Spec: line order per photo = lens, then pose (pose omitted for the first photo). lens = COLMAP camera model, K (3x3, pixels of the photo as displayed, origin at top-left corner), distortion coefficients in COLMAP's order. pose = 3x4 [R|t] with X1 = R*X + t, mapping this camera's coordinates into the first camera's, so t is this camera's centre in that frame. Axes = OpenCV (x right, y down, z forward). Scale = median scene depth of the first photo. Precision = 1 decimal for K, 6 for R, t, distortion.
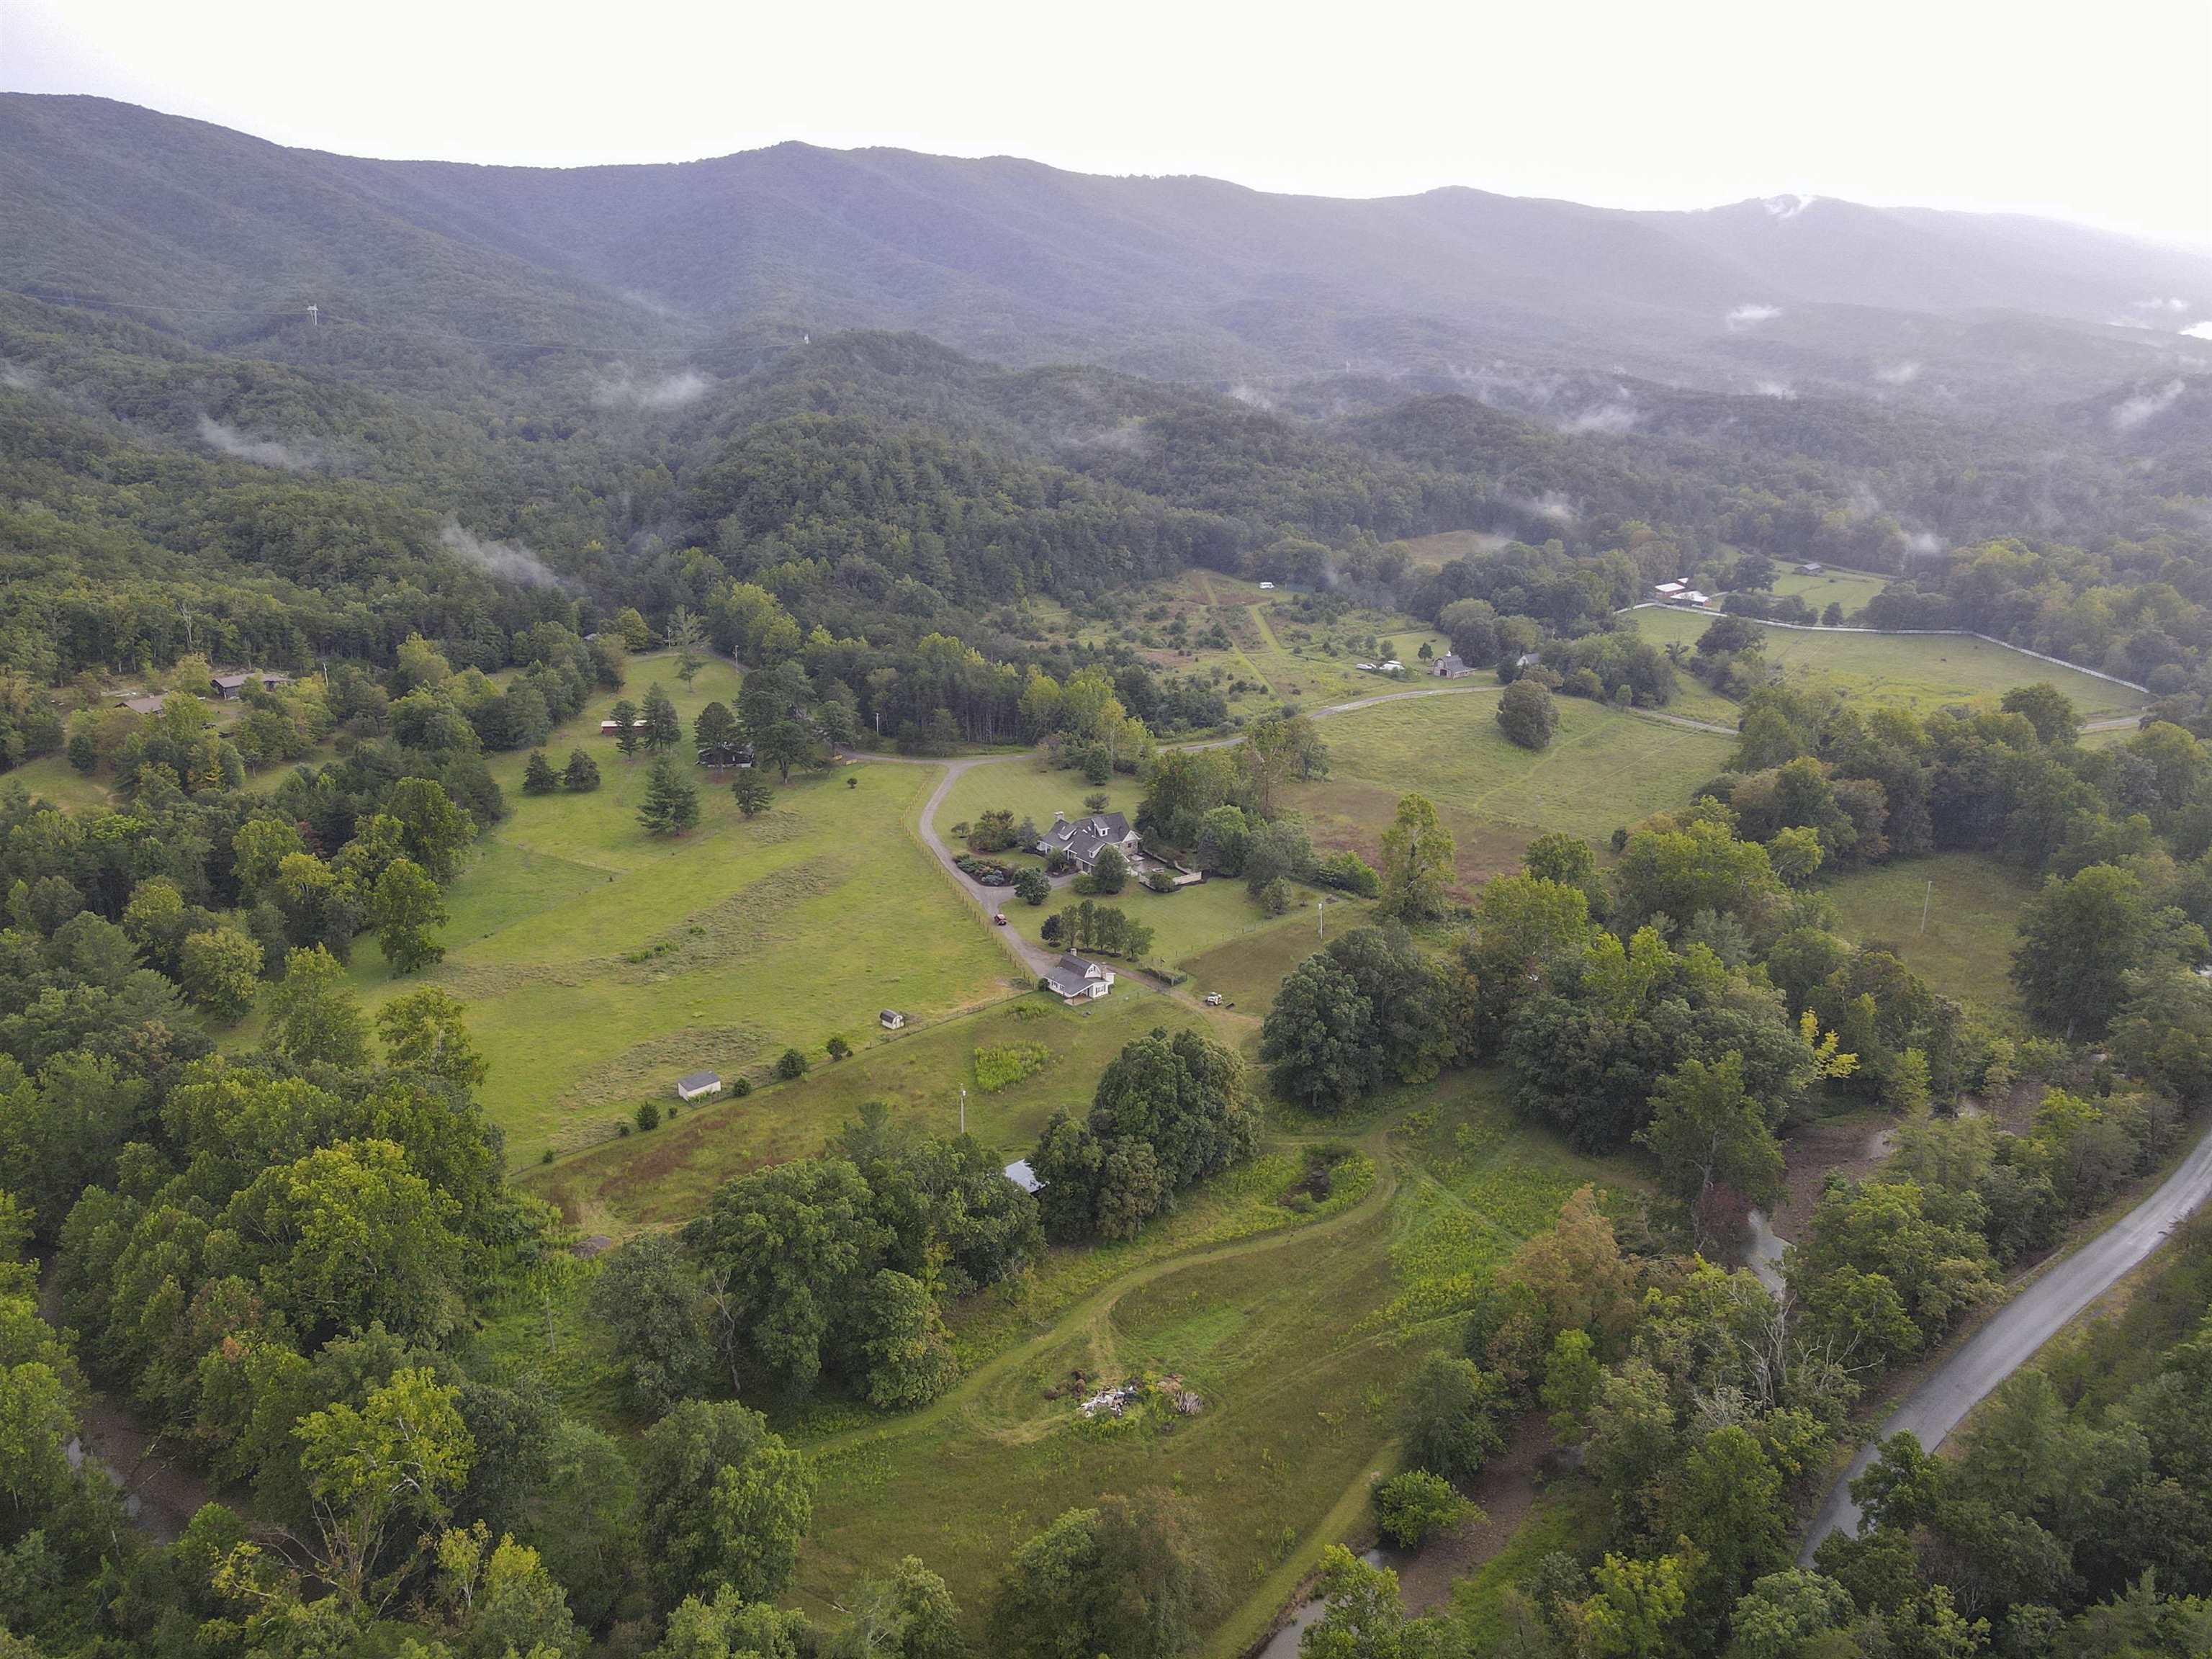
lens RADIAL K [[1621.2, 0, 1101.7], [0, 1621.2, 824.8], [0, 0, 1]] dist [0.008509, 0.015228]
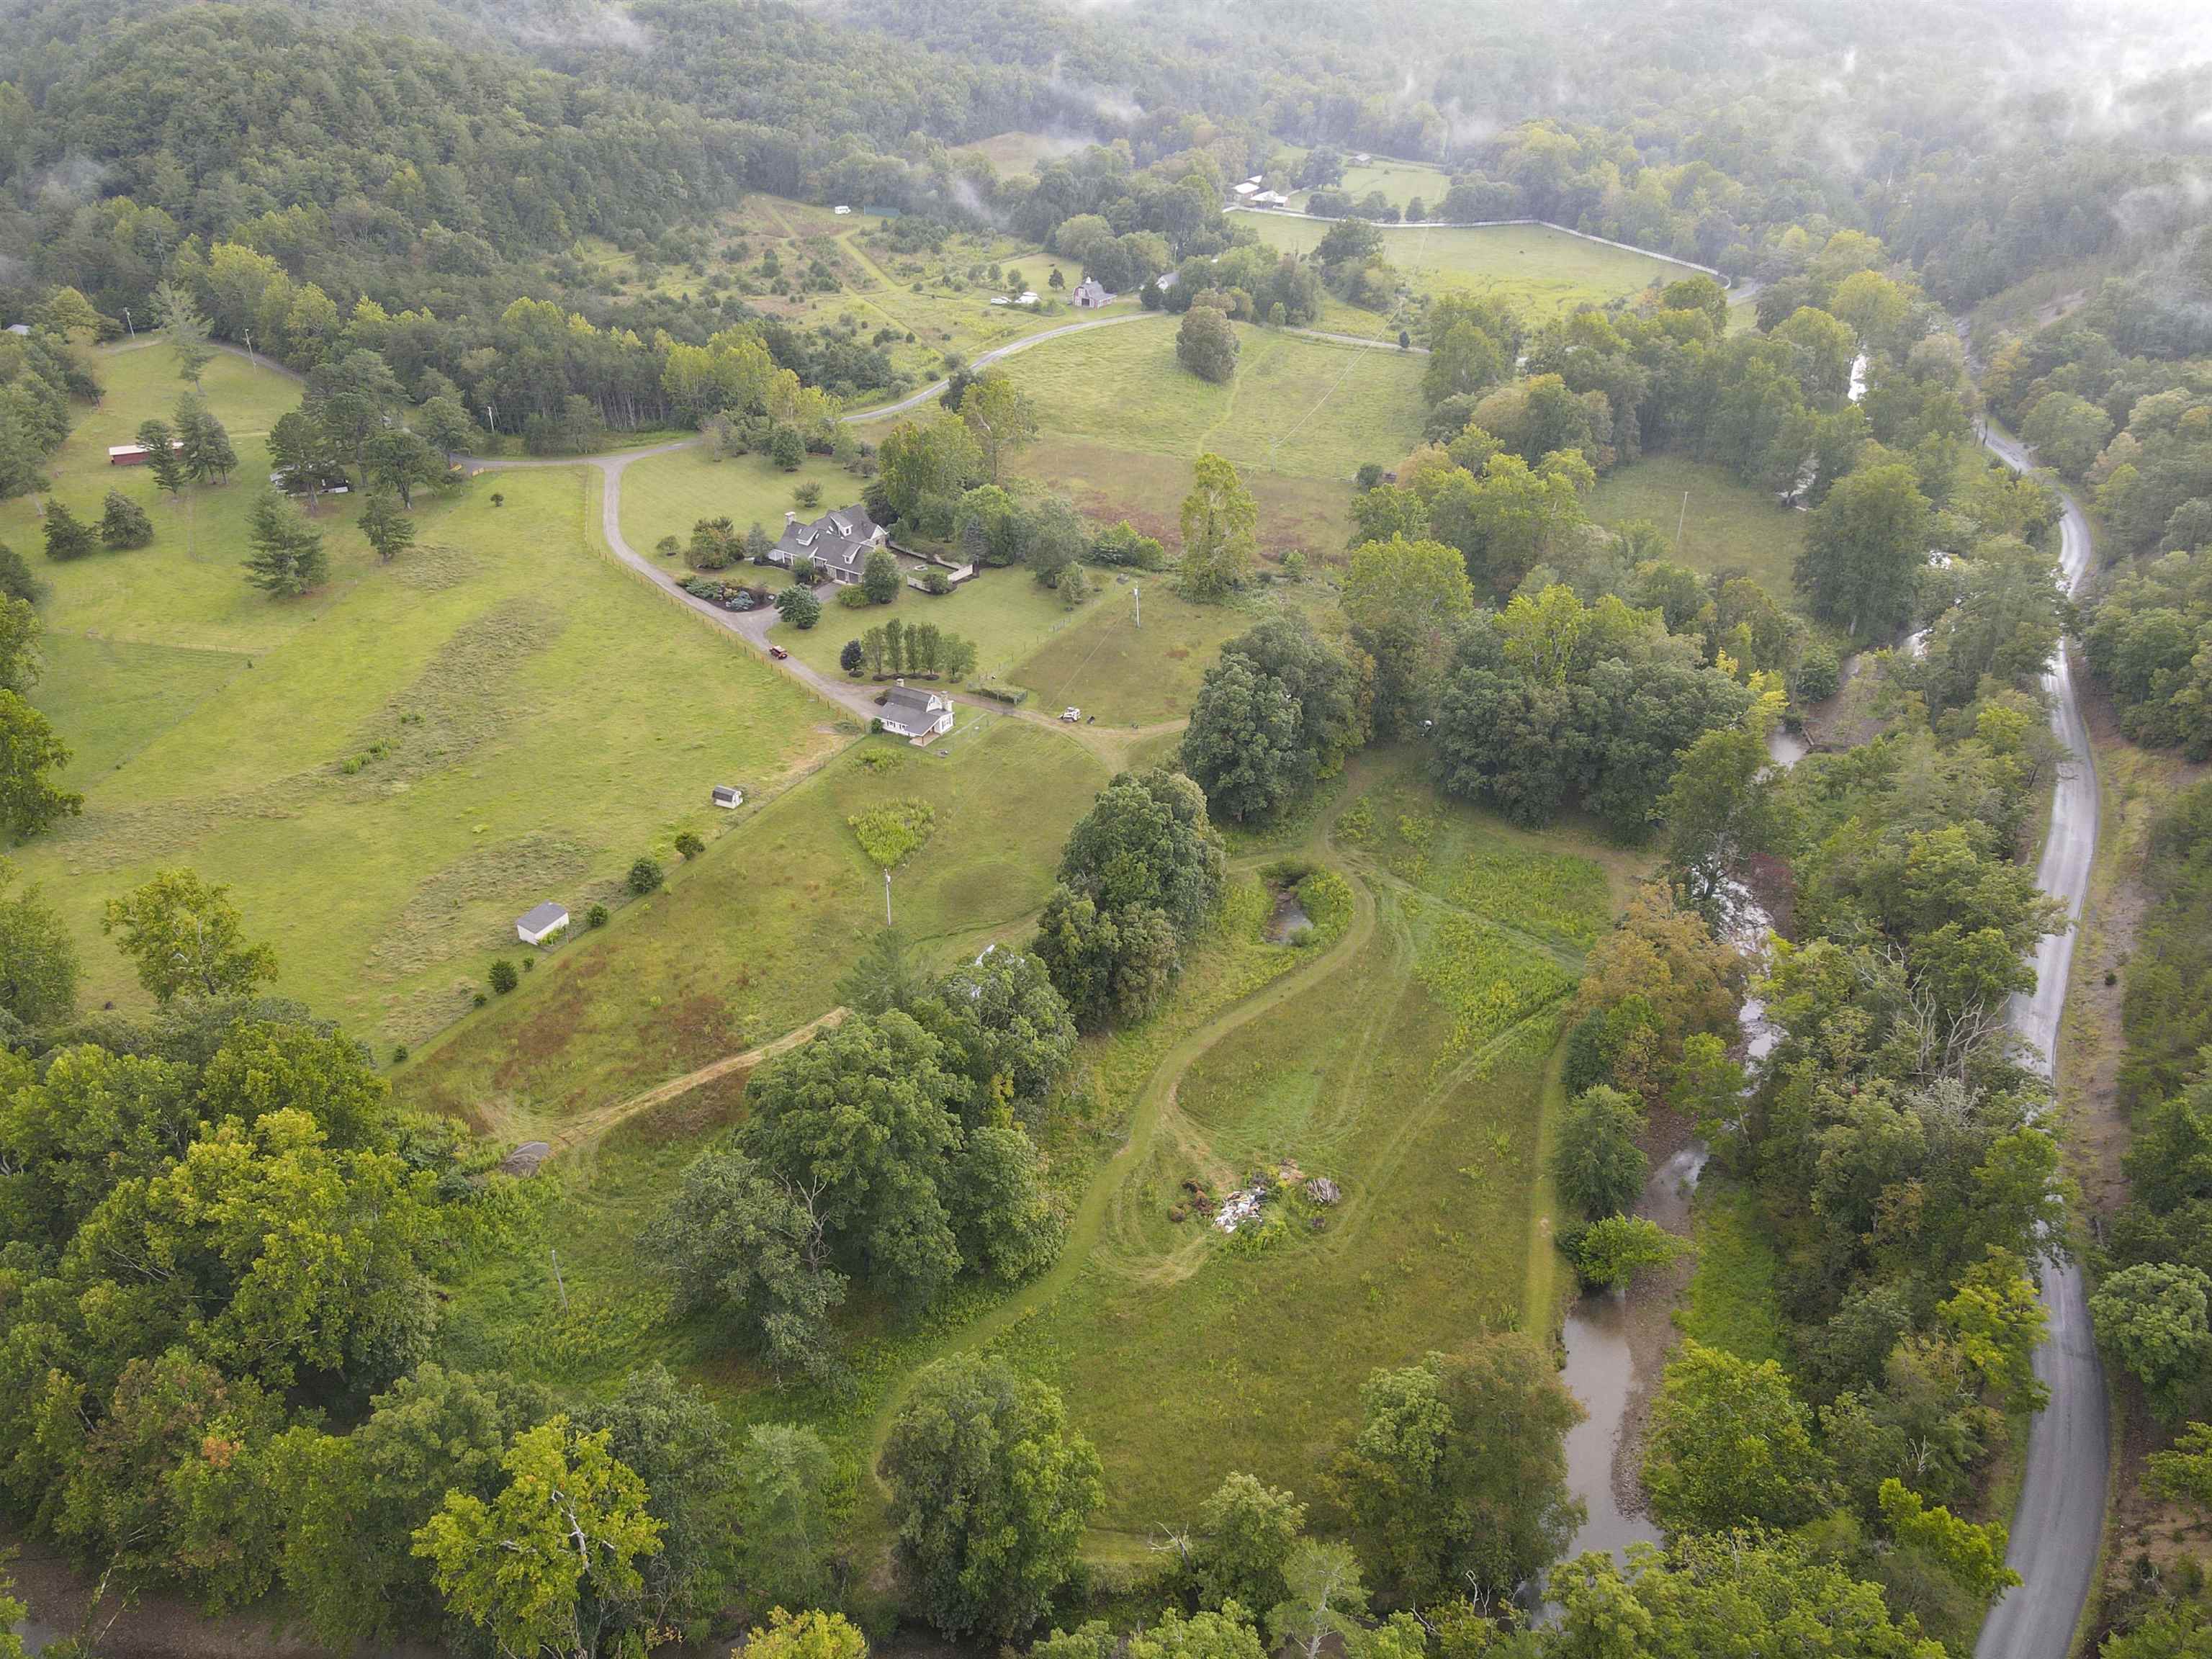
lens RADIAL K [[1621.2, 0, 1113.5], [0, 1621.2, 832.7], [0, 0, 1]] dist [0.008509, 0.015228]
pose [[0.941201, -0.167849, 0.293202, -0.143965], [0.096990, 0.965564, 0.241411, -0.034750], [-0.323626, -0.198778, 0.925069, 0.114701]]
